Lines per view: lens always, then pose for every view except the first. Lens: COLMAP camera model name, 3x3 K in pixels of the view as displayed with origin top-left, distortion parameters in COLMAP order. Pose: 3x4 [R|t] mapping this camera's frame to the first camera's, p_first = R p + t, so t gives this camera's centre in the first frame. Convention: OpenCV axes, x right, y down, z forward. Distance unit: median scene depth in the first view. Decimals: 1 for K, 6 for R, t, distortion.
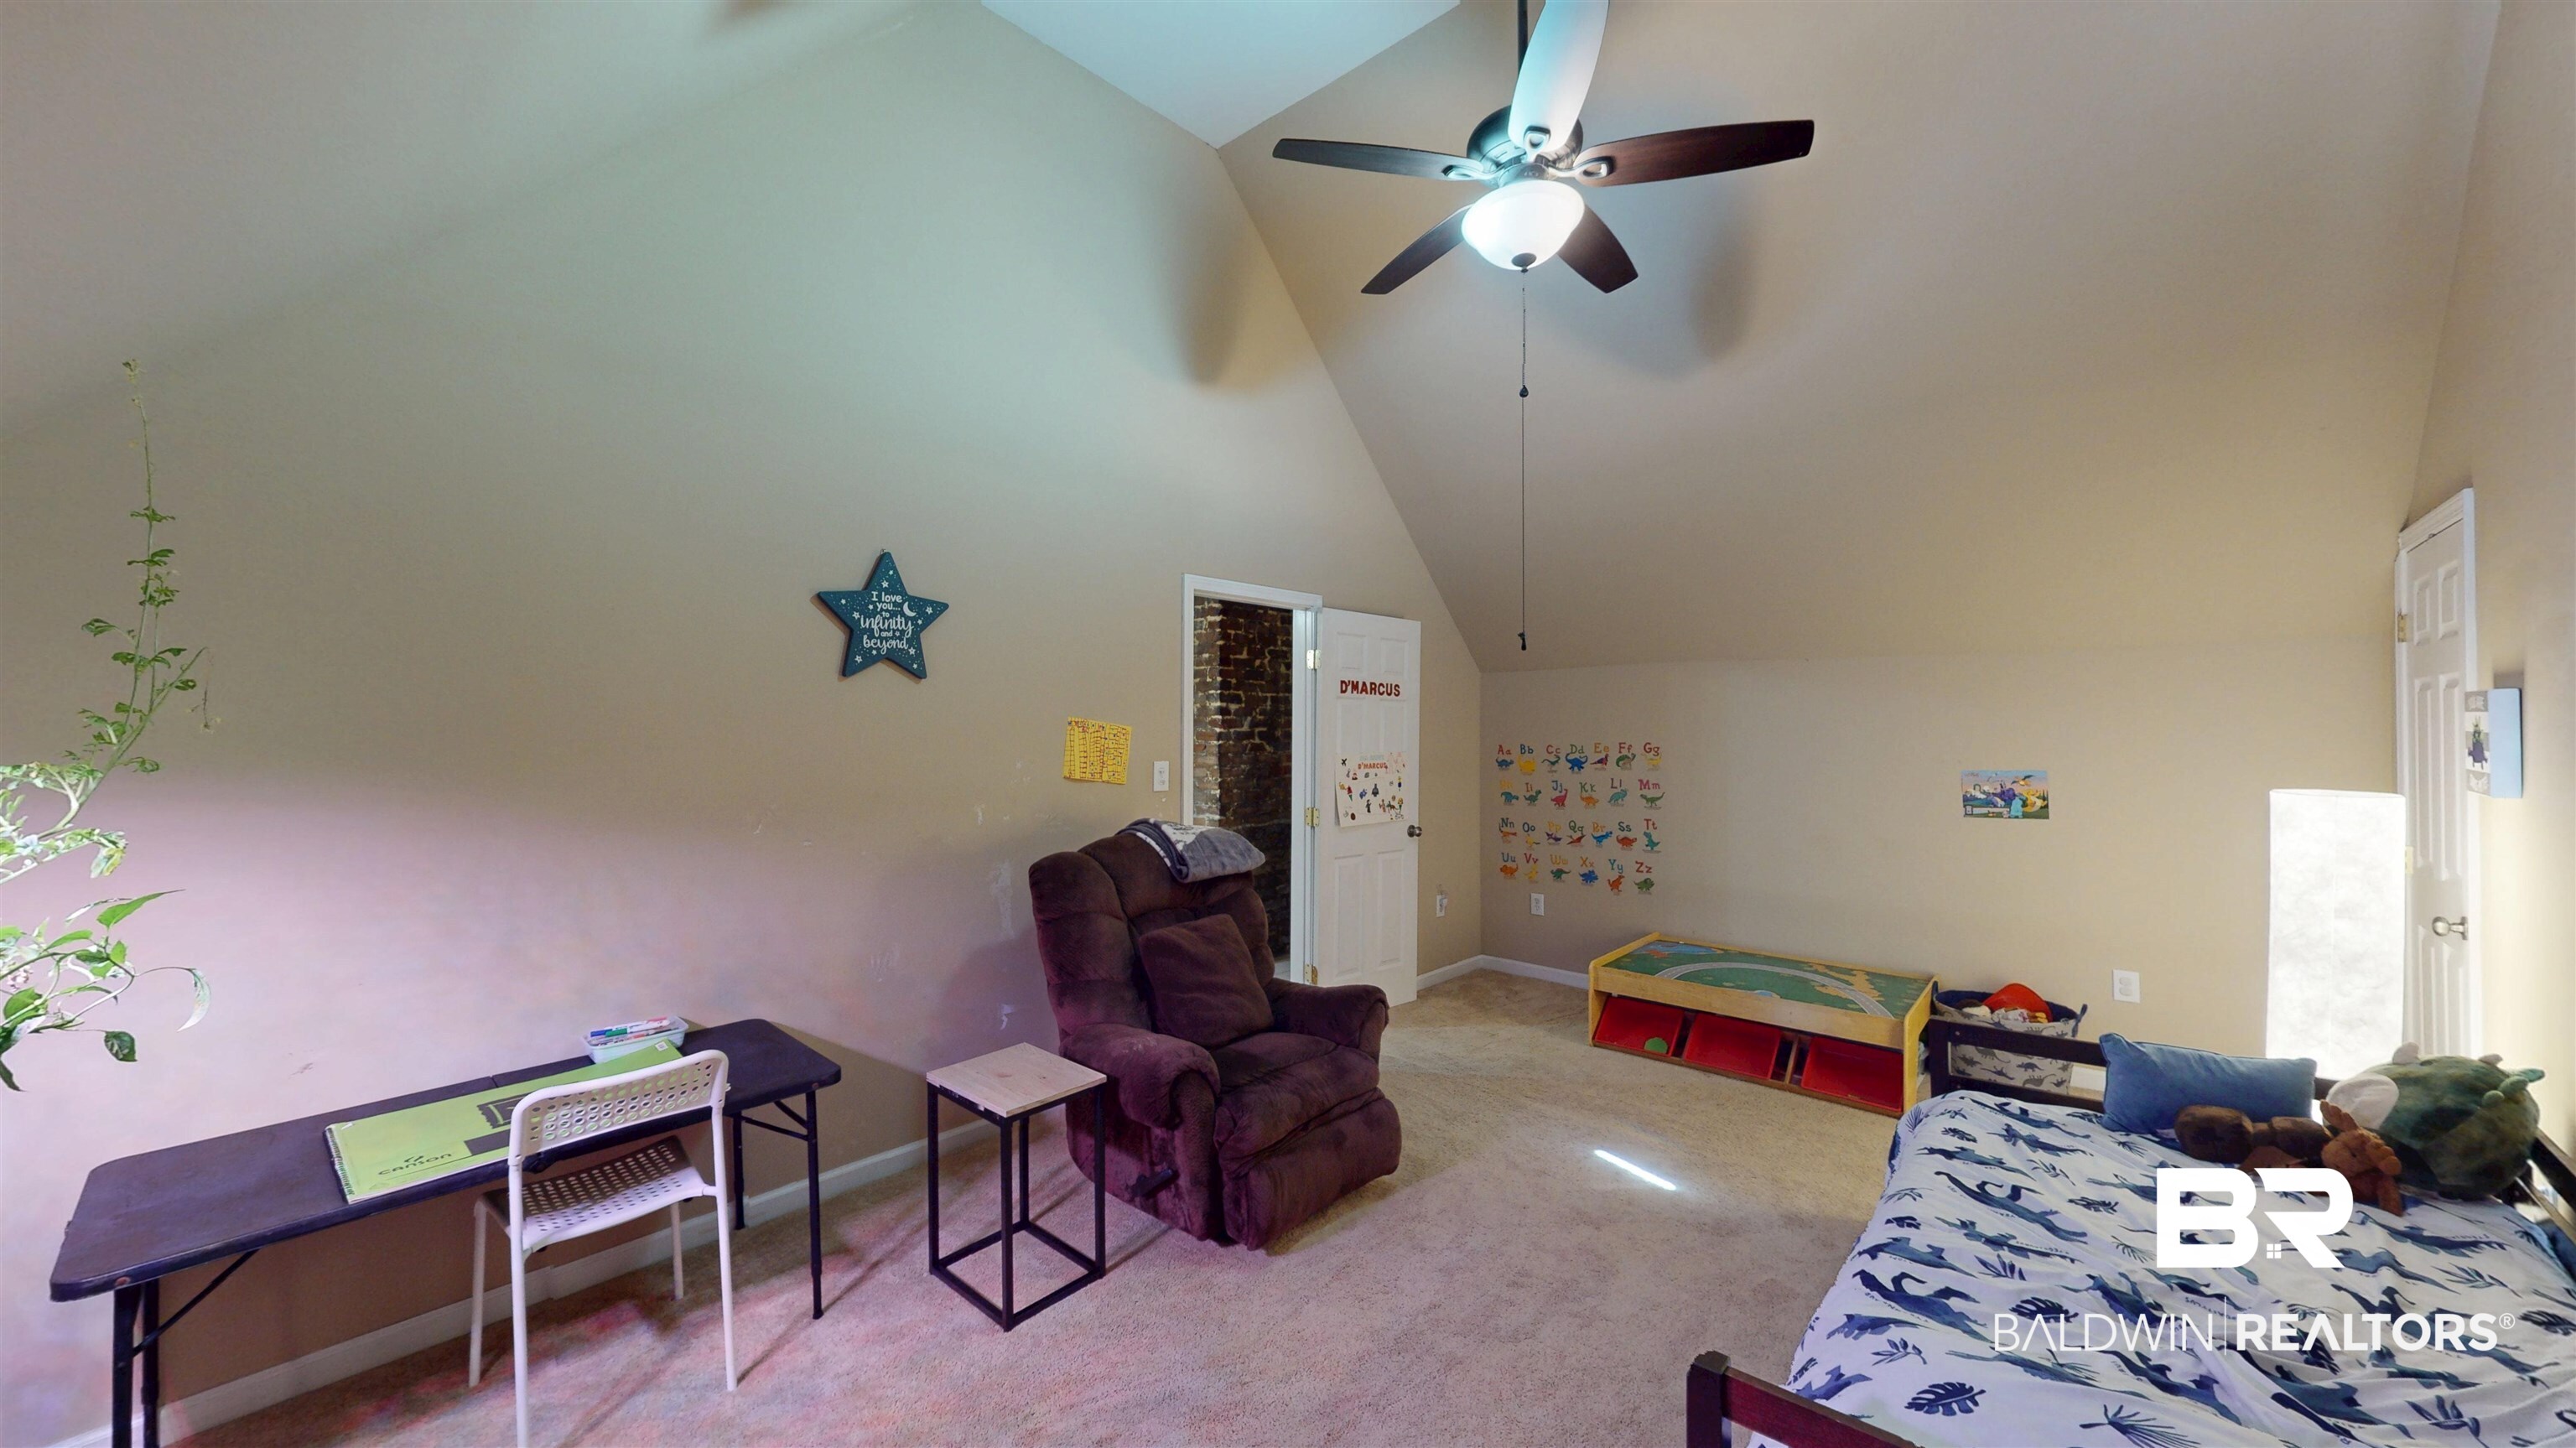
lens RADIAL K [[943.1, 0, 1288.0], [0, 943.1, 724.0], [0, 0, 1]] dist [-0.001012, 0.000106]
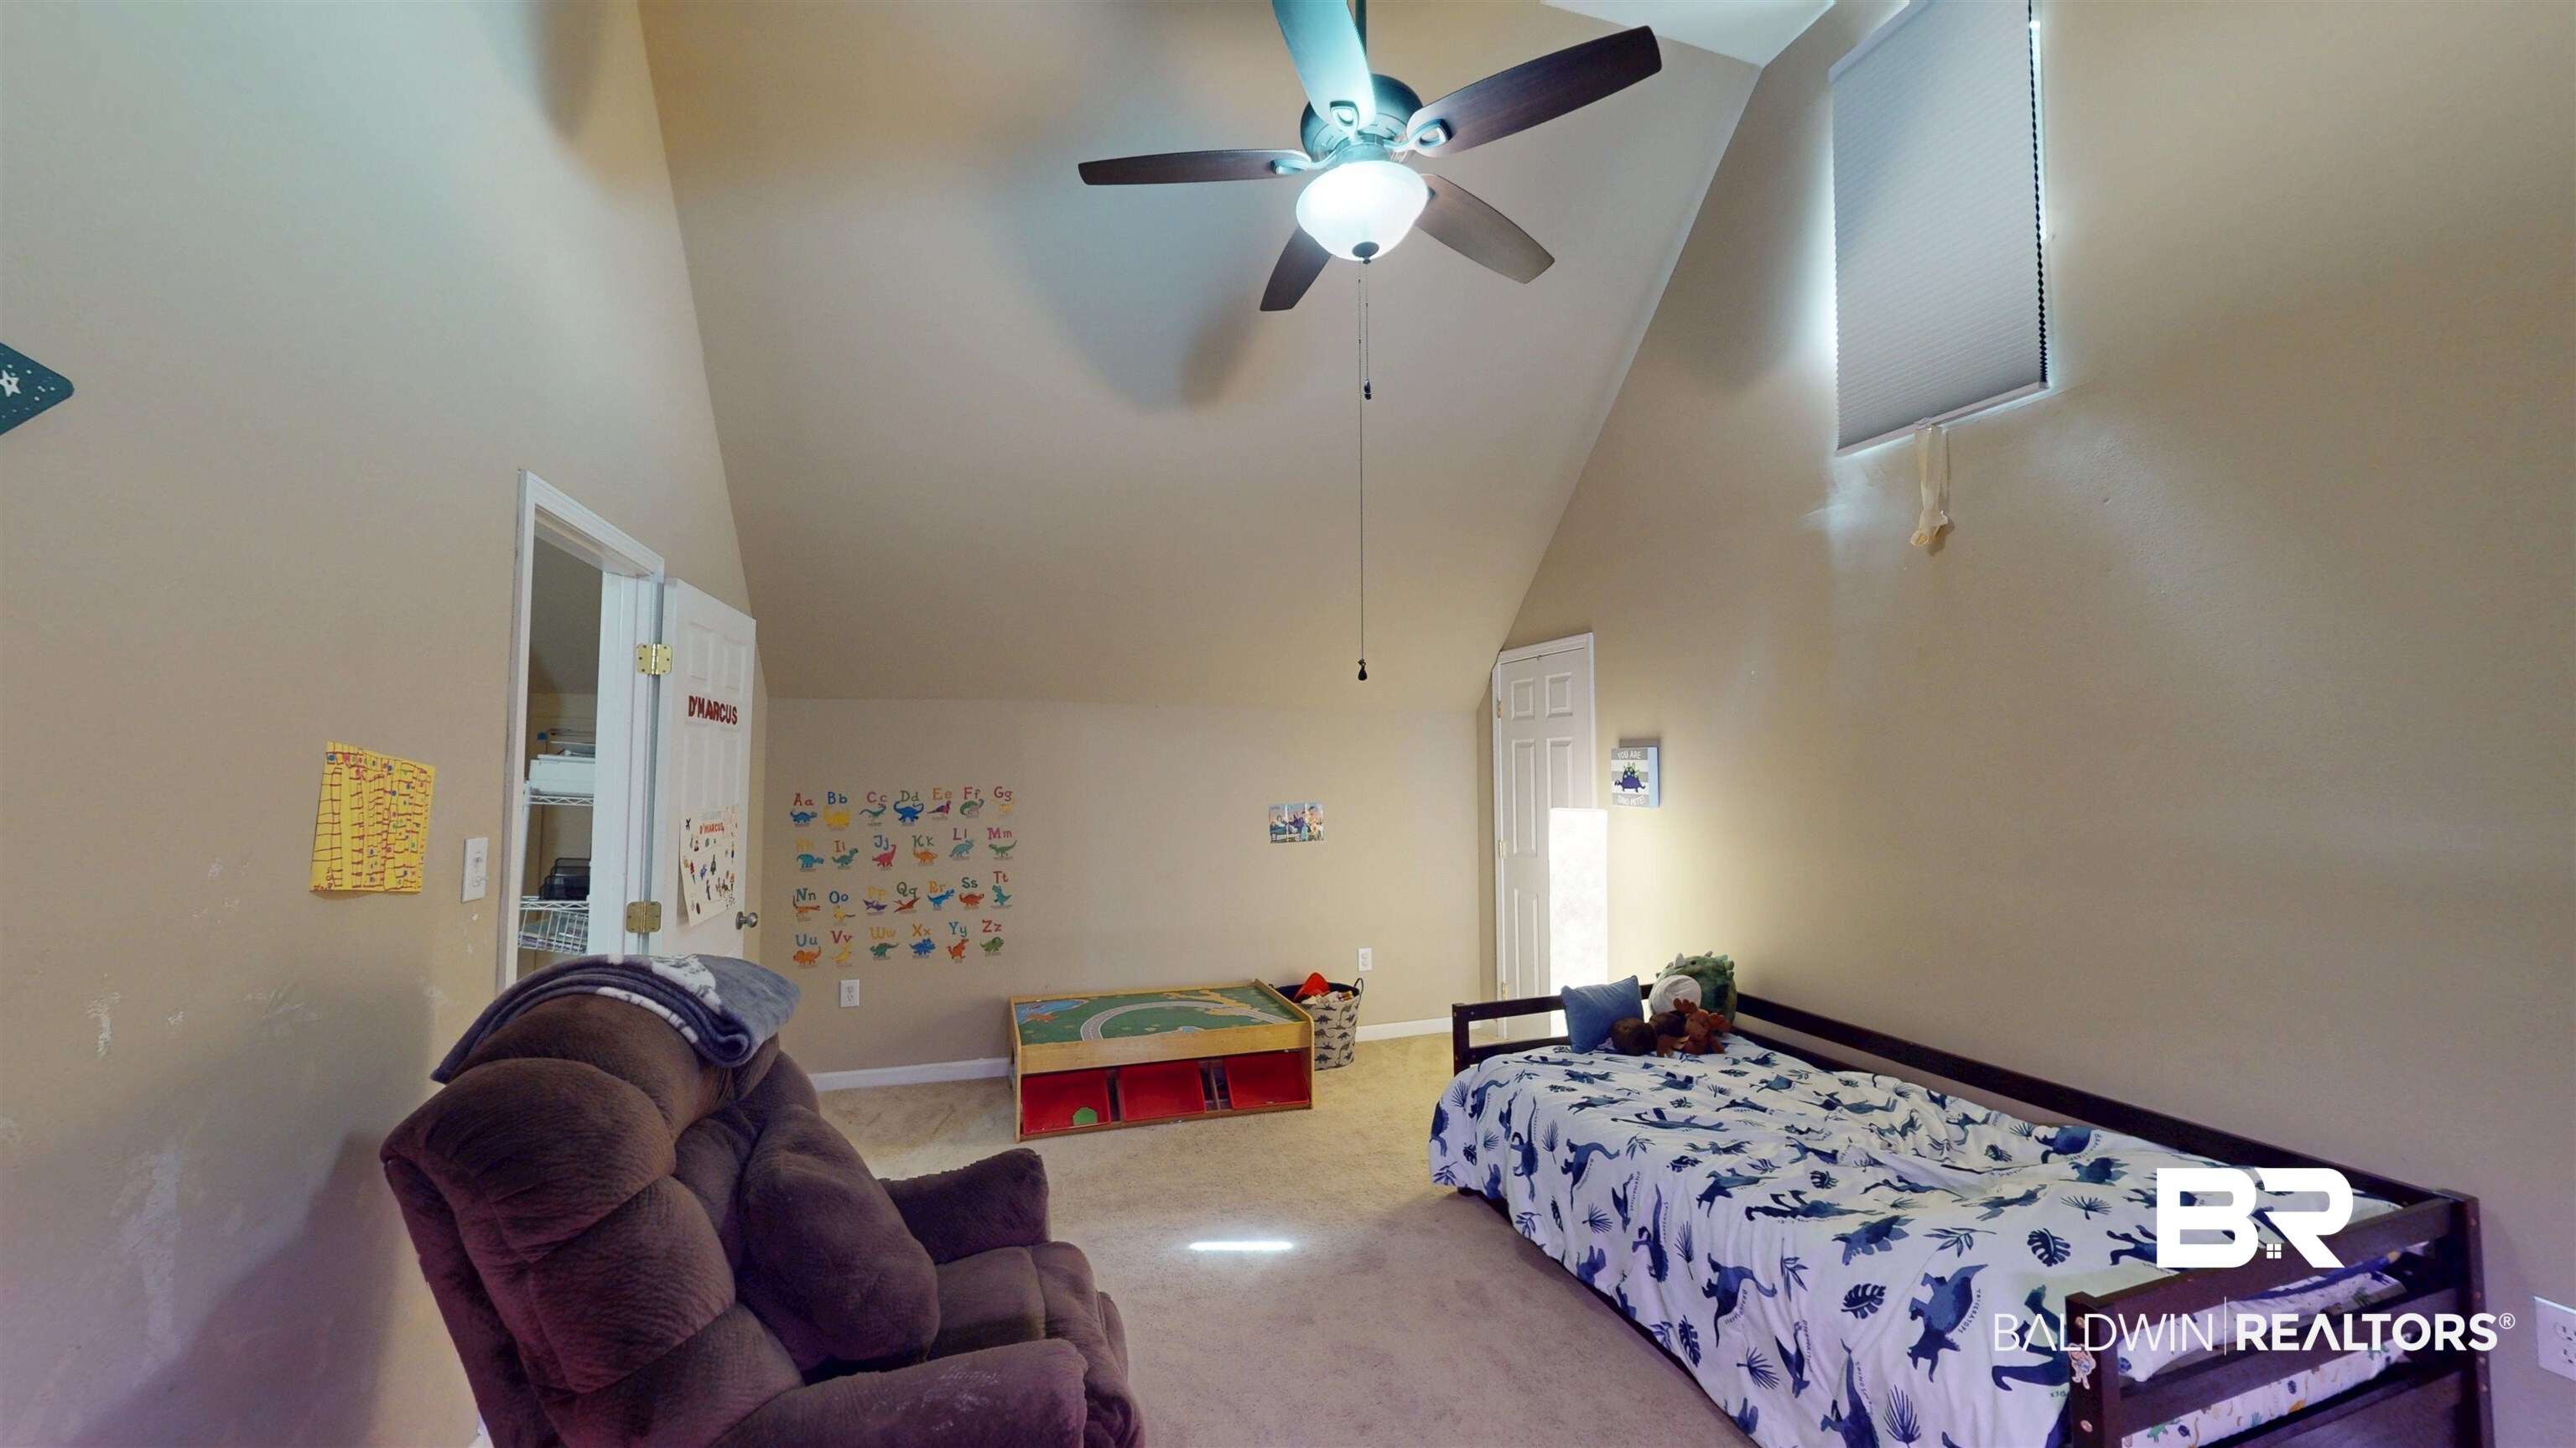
lens RADIAL K [[943.1, 0, 1288.0], [0, 943.1, 724.0], [0, 0, 1]] dist [-0.001012, 0.000106]
pose [[0.502770, 0.042118, 0.863394, -0.327796], [-0.001131, 0.998843, -0.048067, 0.003326], [-0.864420, 0.023190, 0.502236, 0.370933]]
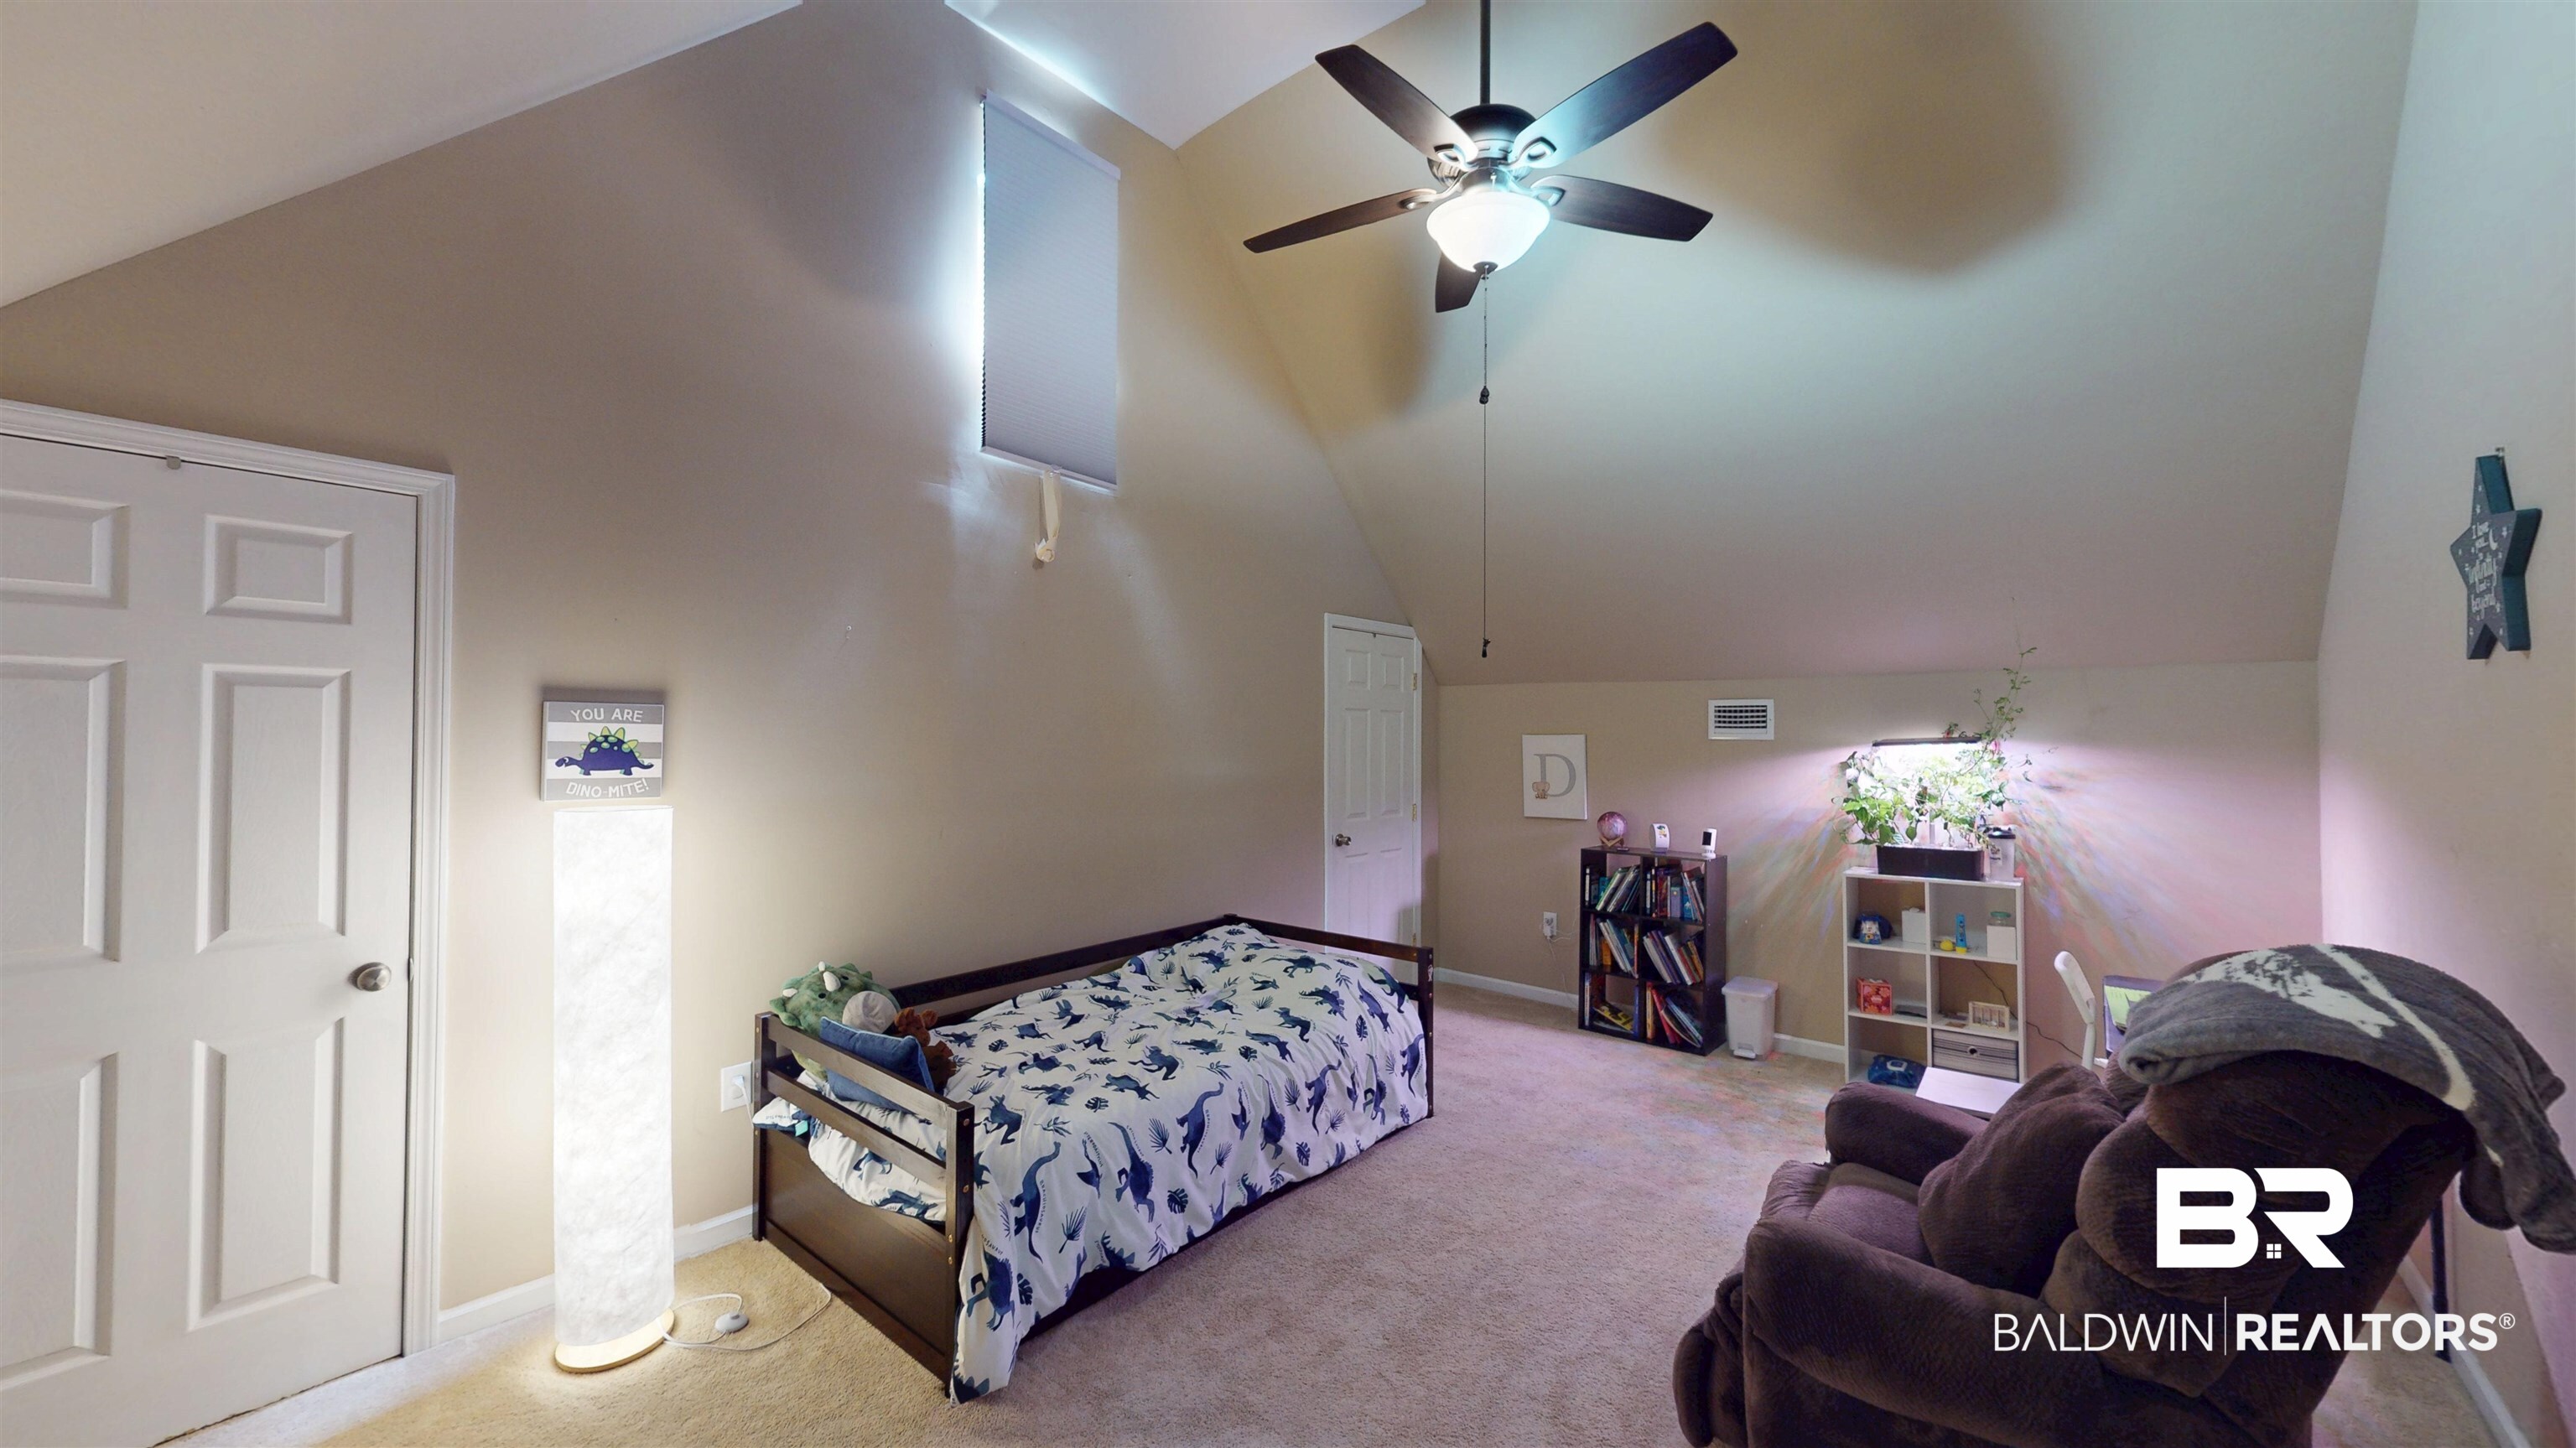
lens RADIAL K [[943.1, 0, 1288.0], [0, 943.1, 724.0], [0, 0, 1]] dist [-0.001012, 0.000106]
pose [[-0.999469, 0.000306, -0.032596, 0.289039], [0.000959, 0.999799, -0.020007, 0.006057], [0.032583, -0.020027, -0.999268, 1.178299]]
